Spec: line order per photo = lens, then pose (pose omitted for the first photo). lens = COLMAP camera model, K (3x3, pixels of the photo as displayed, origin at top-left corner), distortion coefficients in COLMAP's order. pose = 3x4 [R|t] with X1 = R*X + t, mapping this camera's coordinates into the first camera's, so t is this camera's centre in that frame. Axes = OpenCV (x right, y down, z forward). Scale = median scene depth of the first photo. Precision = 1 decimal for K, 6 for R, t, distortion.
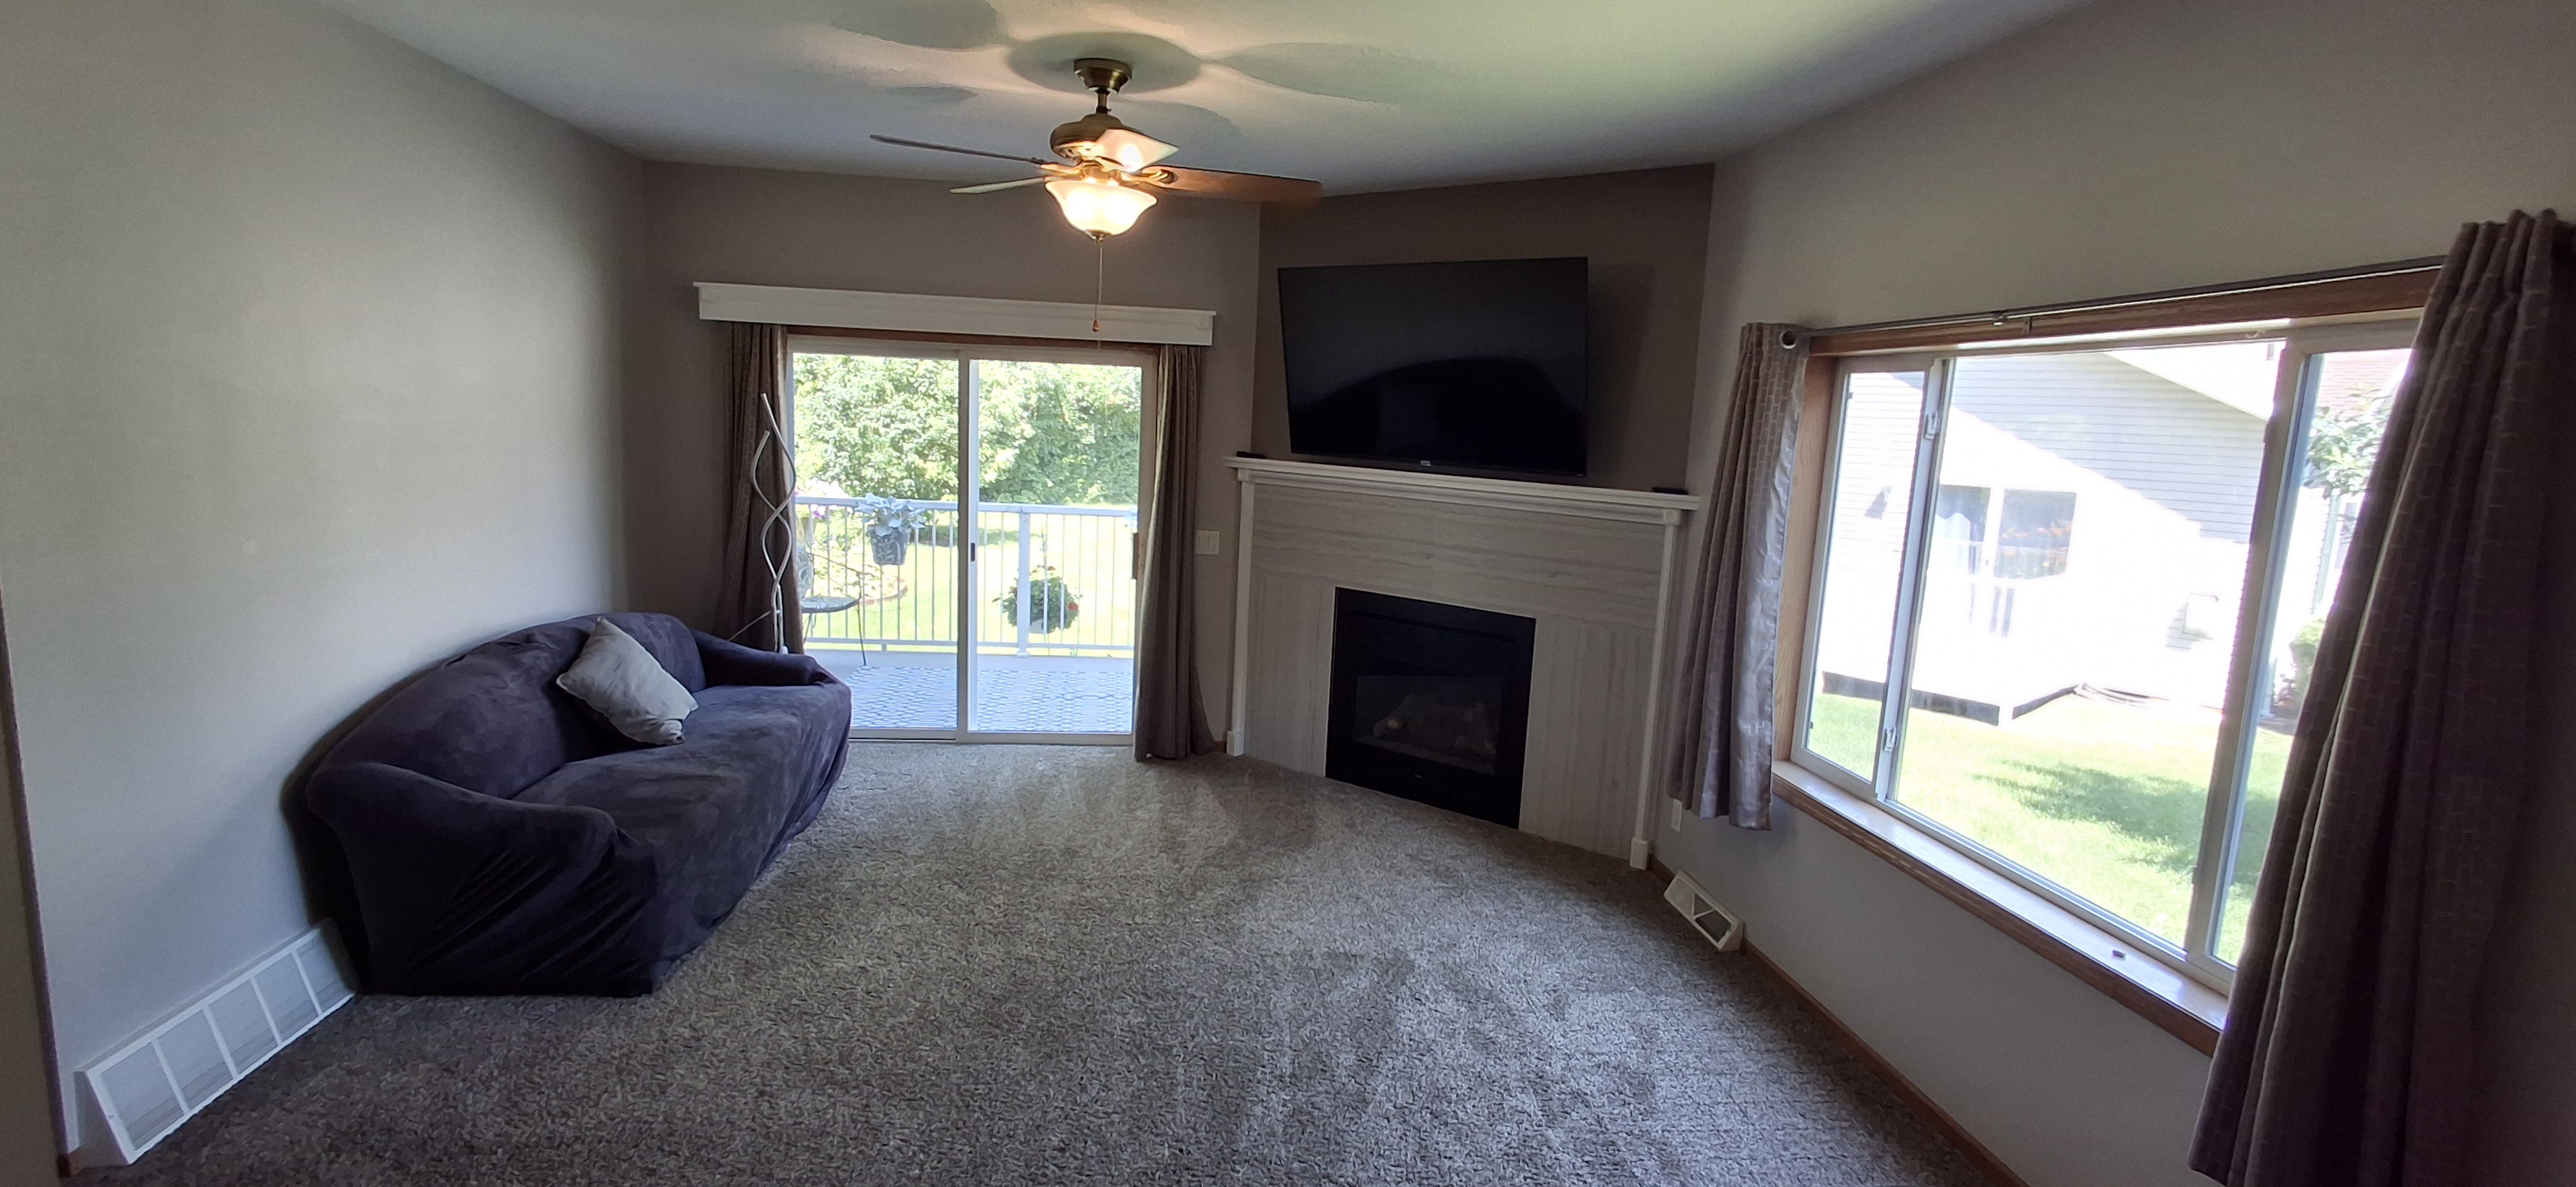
lens RADIAL K [[1191.8, 0, 1281.1], [0, 1191.8, 582.2], [0, 0, 1]] dist [-0.002633, 0.012086]
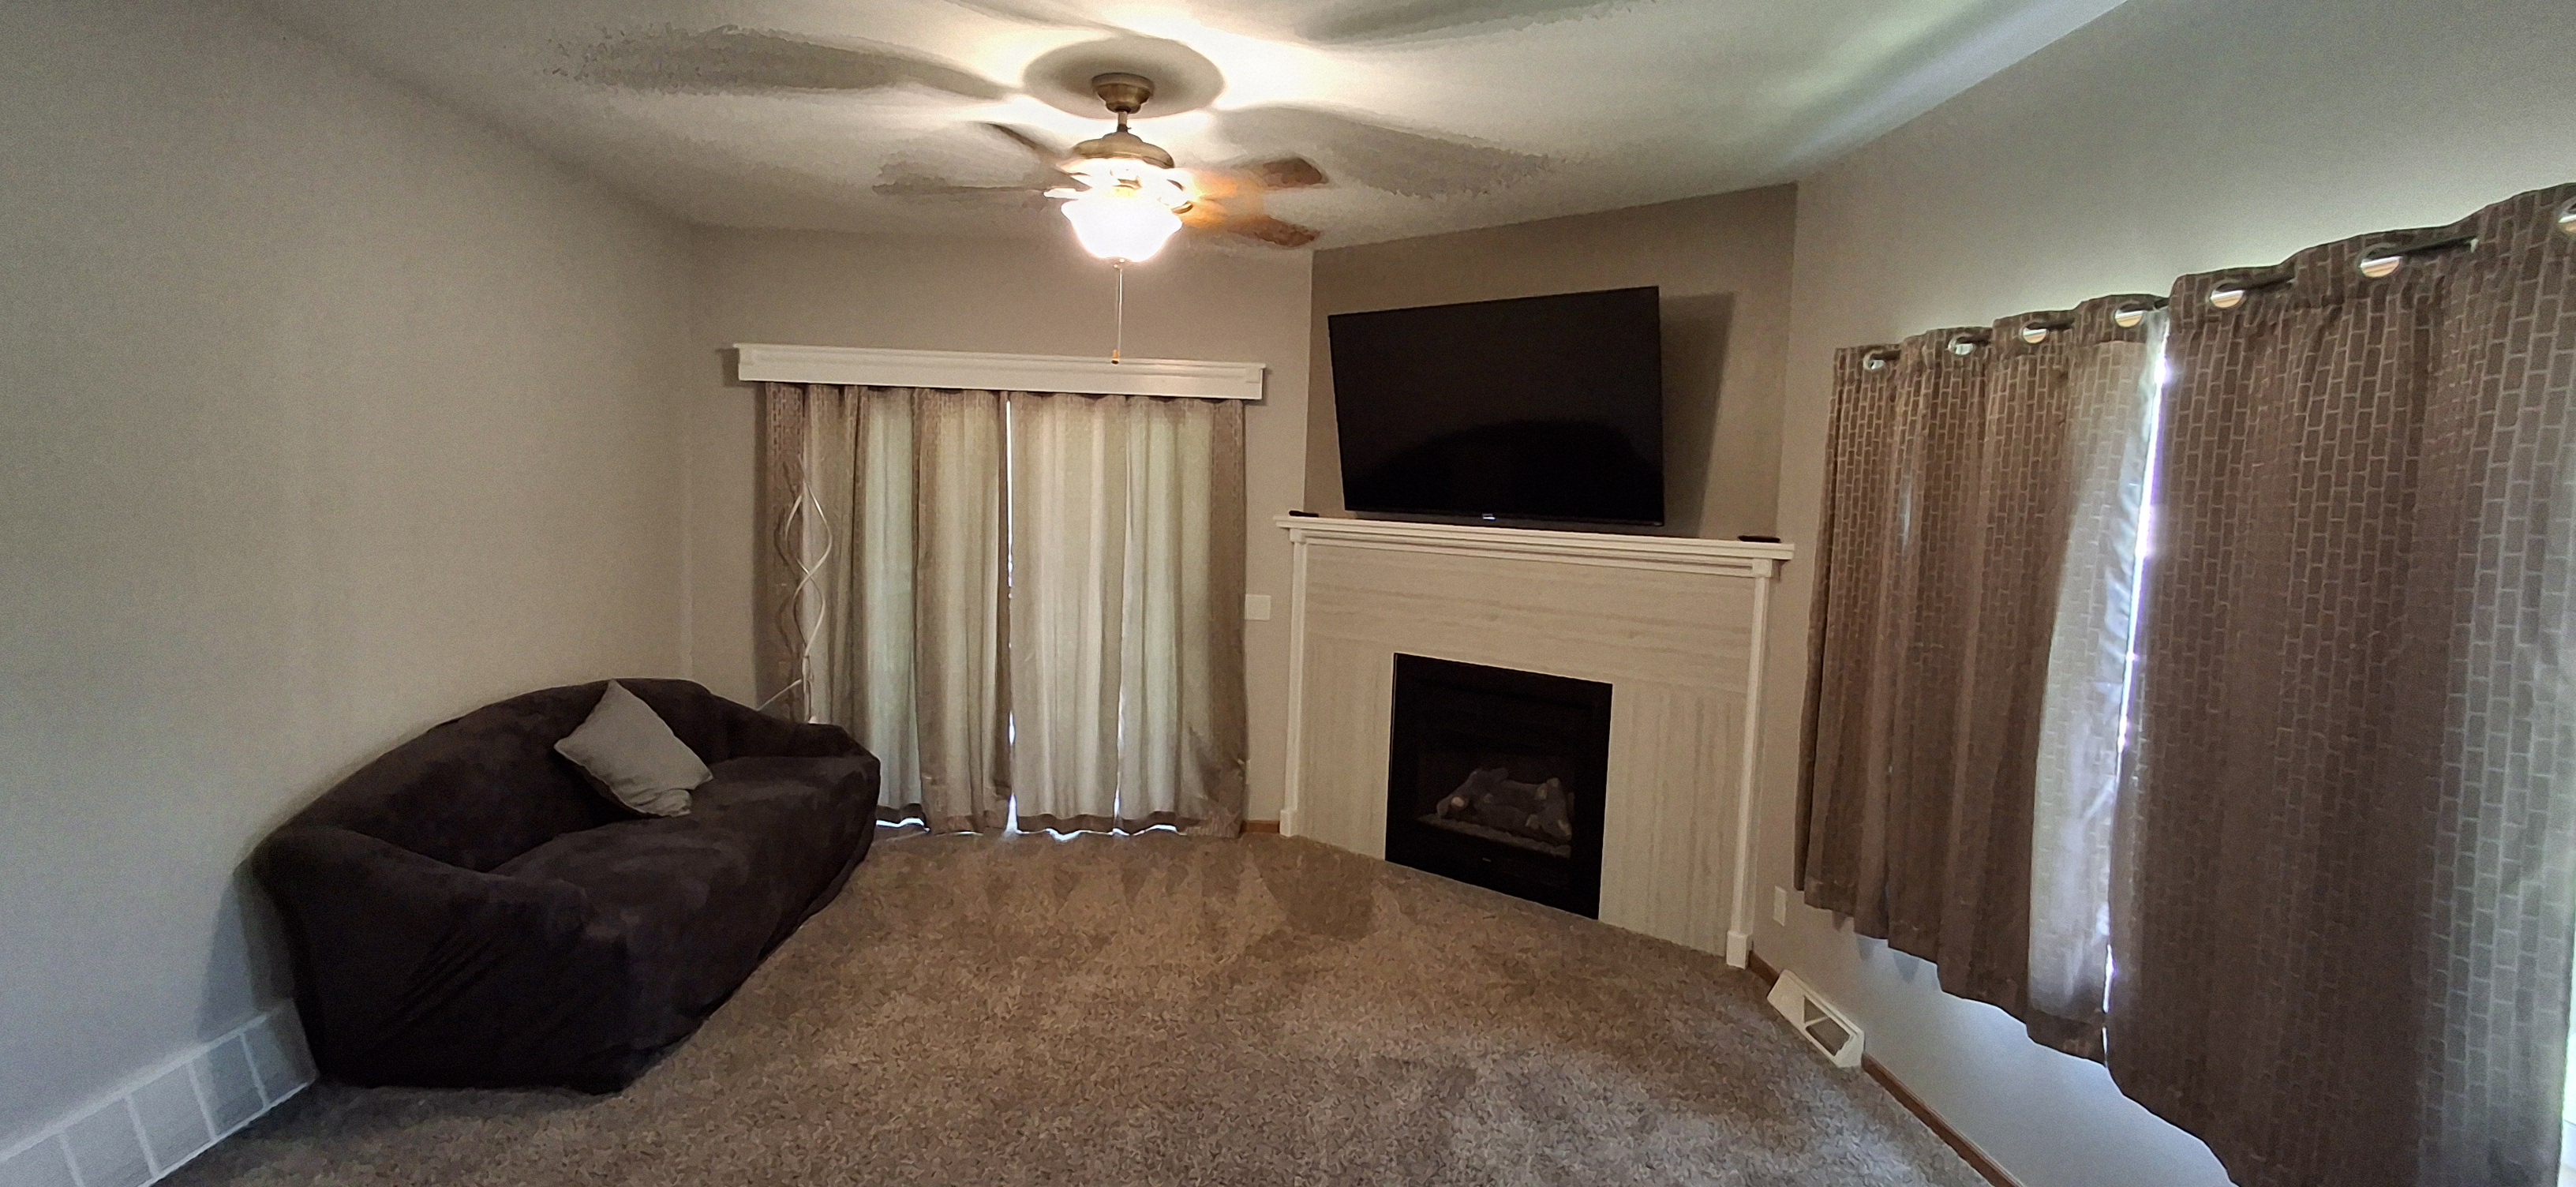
lens RADIAL K [[1160.0, 0, 1288.0], [0, 1160.0, 593.5], [0, 0, 1]] dist [0.002651, 0.000235]
pose [[0.997367, -0.007741, -0.072103, 0.035886], [0.002581, 0.997446, -0.071384, 0.027703], [0.072471, 0.071010, 0.994839, 0.111097]]
